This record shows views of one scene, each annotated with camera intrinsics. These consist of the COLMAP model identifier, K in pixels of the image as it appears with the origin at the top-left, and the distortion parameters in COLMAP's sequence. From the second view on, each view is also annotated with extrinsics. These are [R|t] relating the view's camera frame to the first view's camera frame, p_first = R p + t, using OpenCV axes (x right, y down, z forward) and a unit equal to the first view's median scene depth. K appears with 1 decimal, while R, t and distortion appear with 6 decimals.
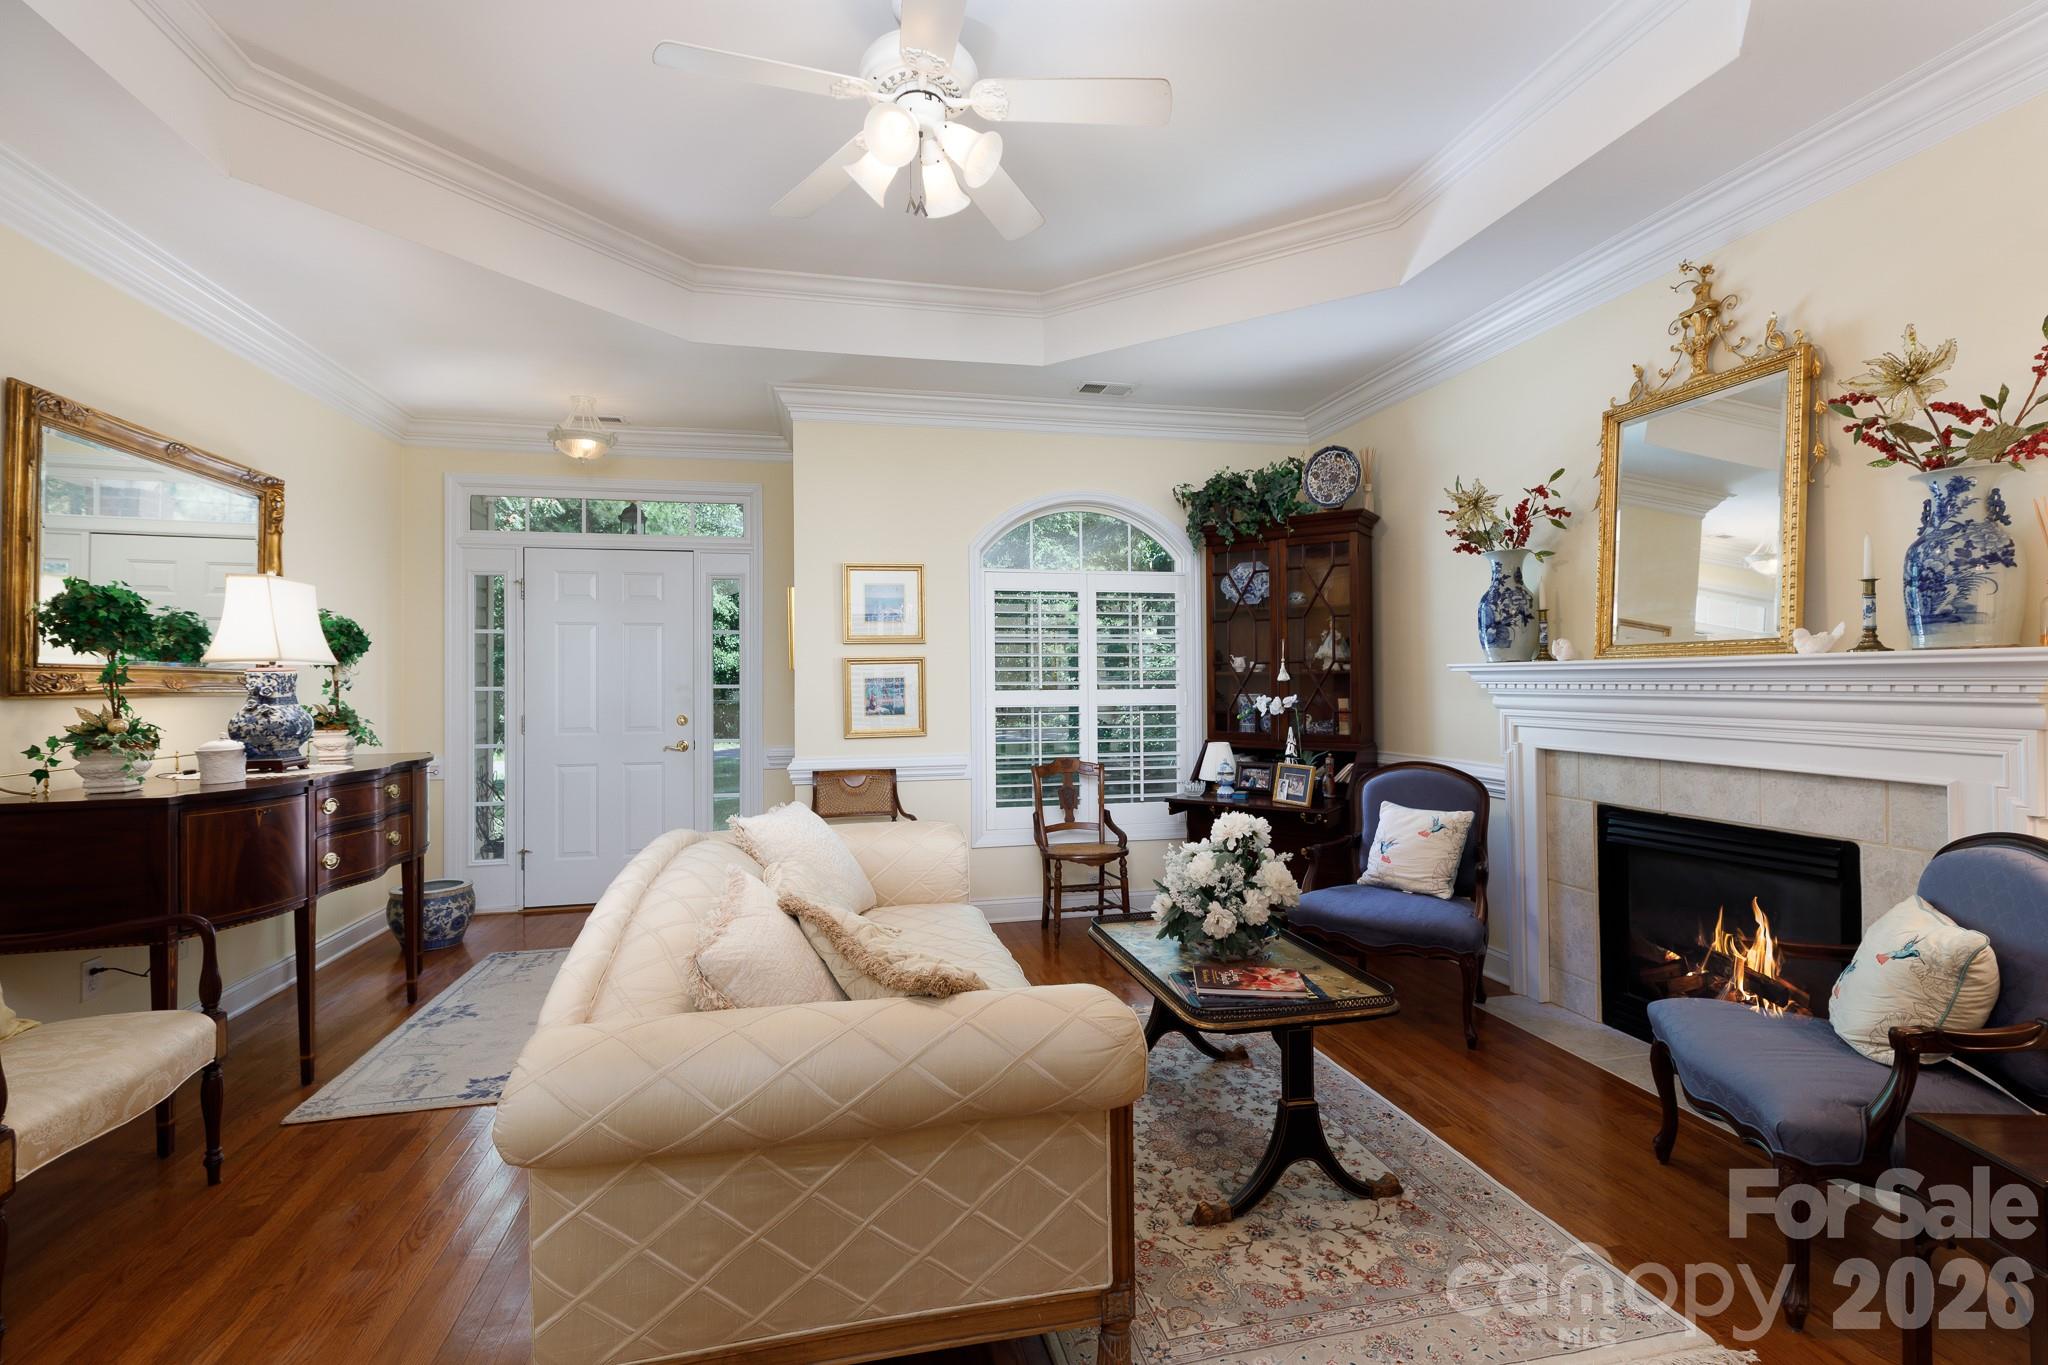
lens RADIAL K [[925.7, 0, 1023.9], [0, 925.7, 676.9], [0, 0, 1]] dist [0.003853, -0.000698]
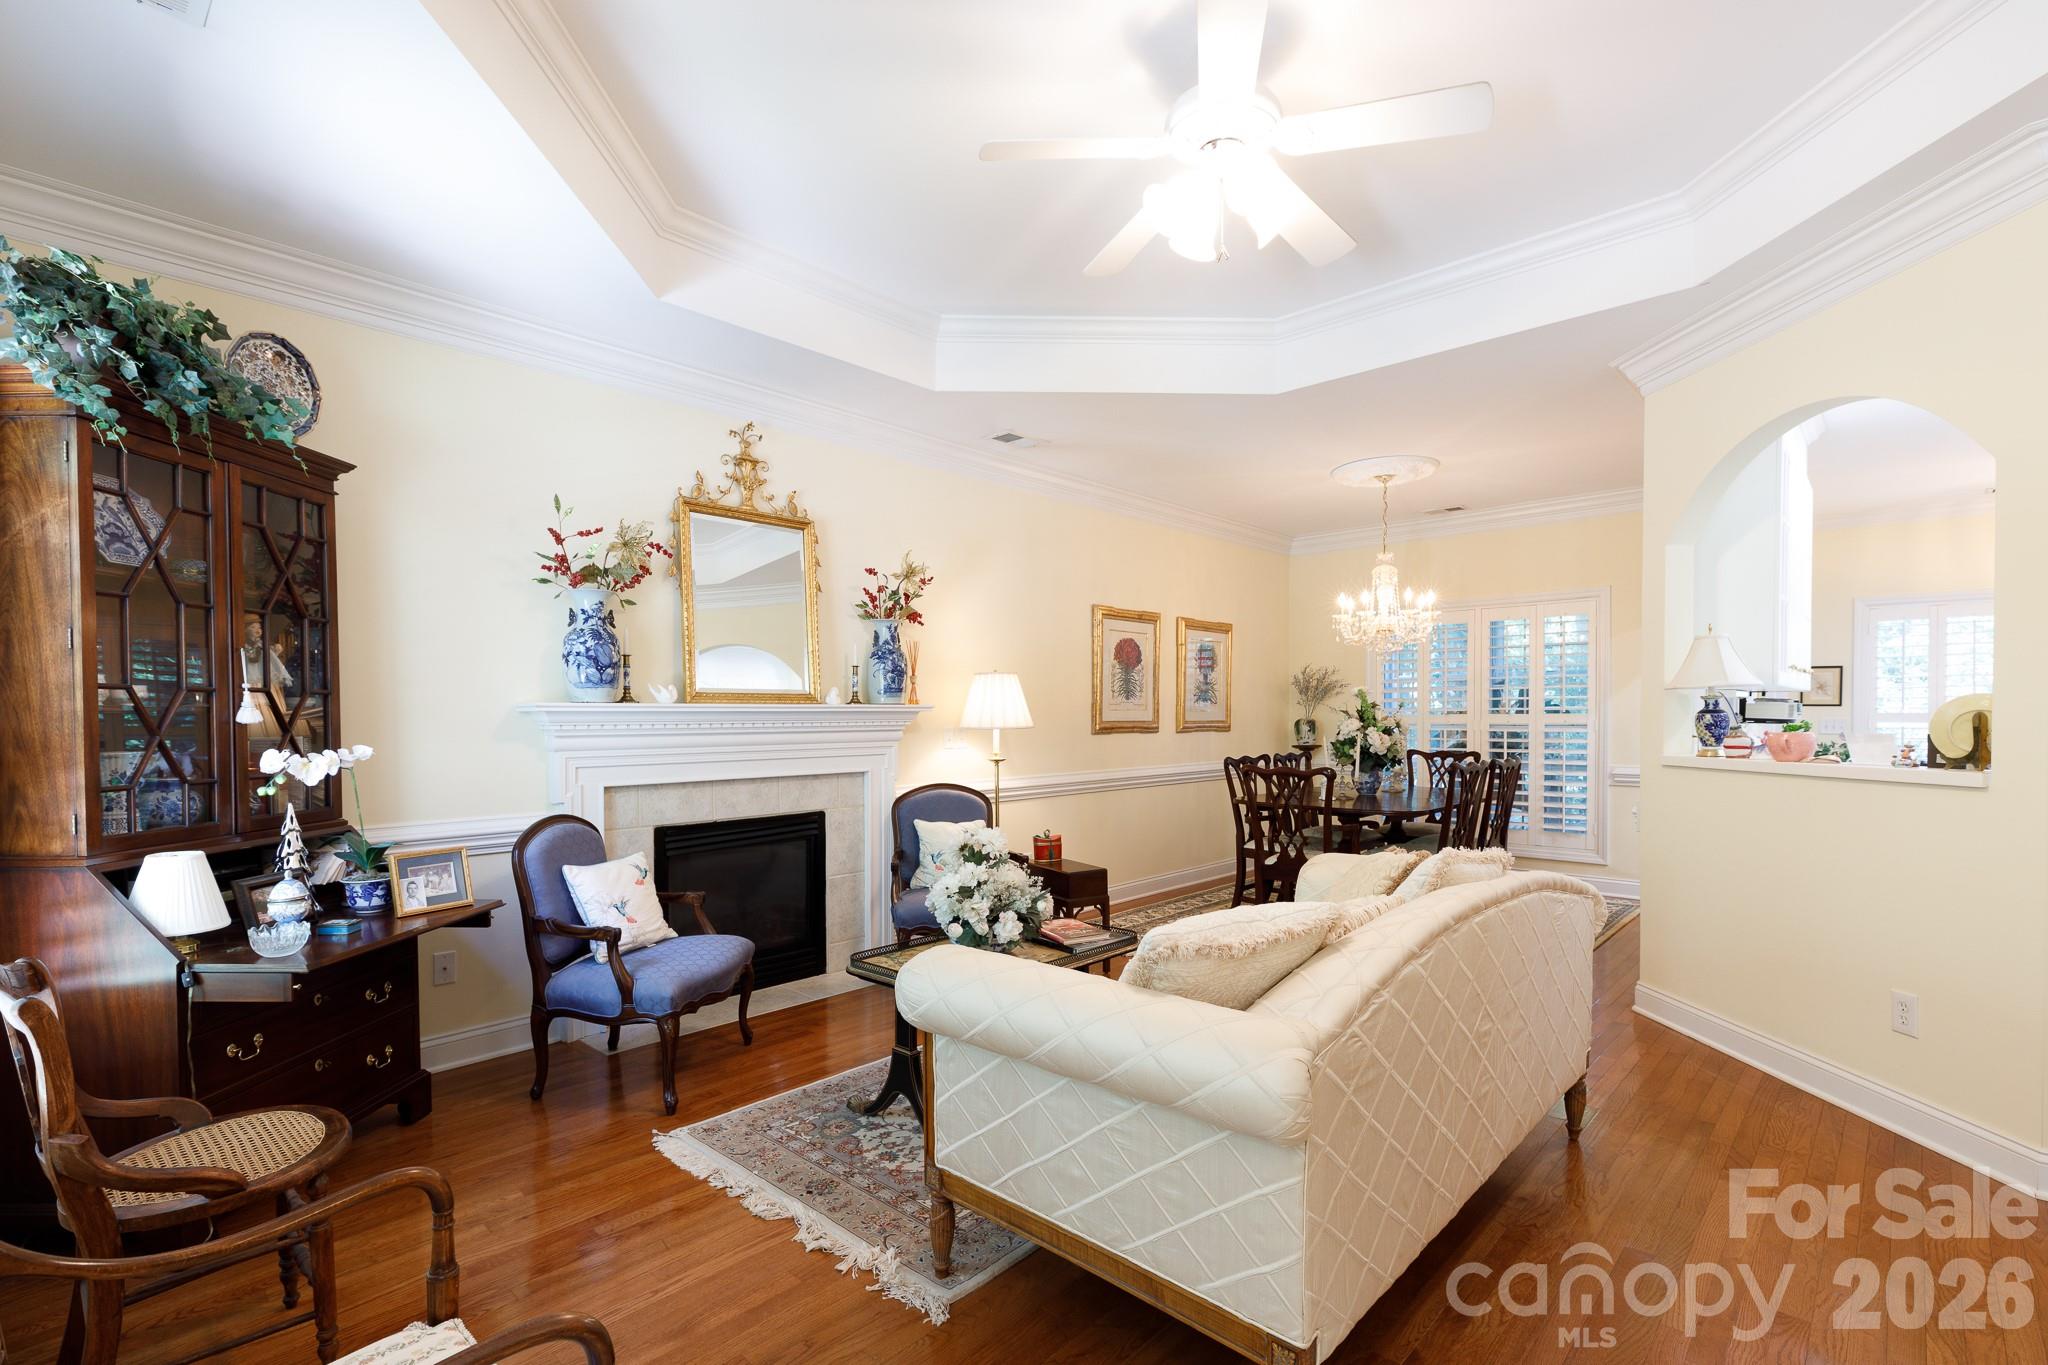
lens RADIAL K [[925.7, 0, 1045.0], [0, 925.7, 725.6], [0, 0, 1]] dist [0.003853, -0.000698]
pose [[-0.565894, 0.002473, 0.824474, -0.635521], [0.006086, 0.999981, 0.001178, 0.012062], [-0.824455, 0.005685, -0.565899, 1.302196]]
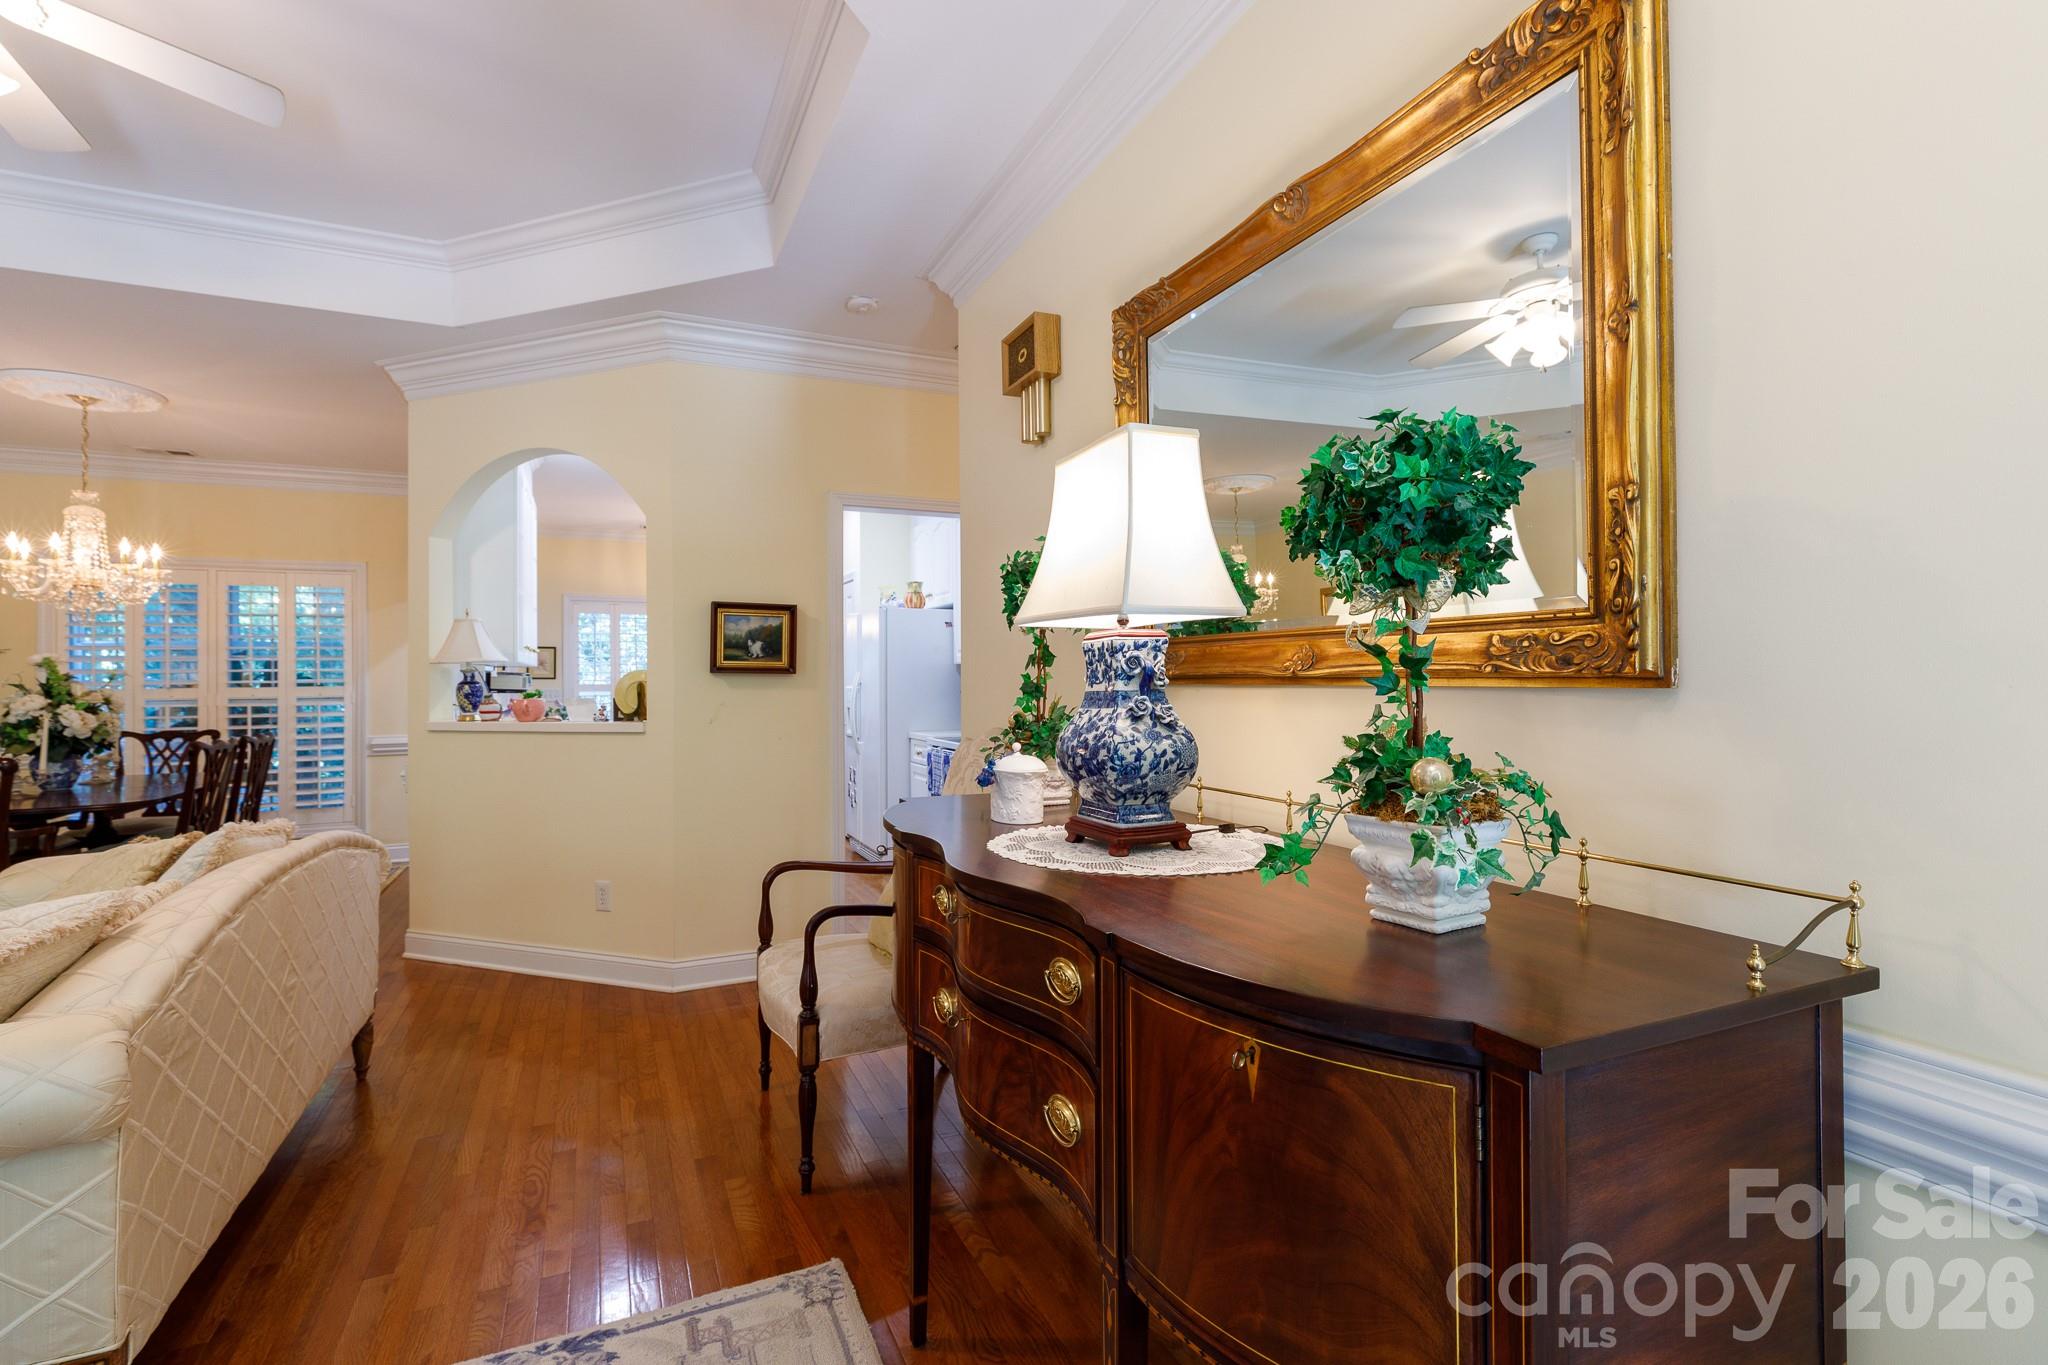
lens RADIAL K [[925.7, 0, 1011.2], [0, 925.7, 674.9], [0, 0, 1]] dist [0.003853, -0.000698]
pose [[-0.979476, 0.019238, -0.200641, -0.649619], [0.021057, 0.999754, -0.006938, 0.013914], [0.200458, -0.011021, -0.979640, 1.387797]]
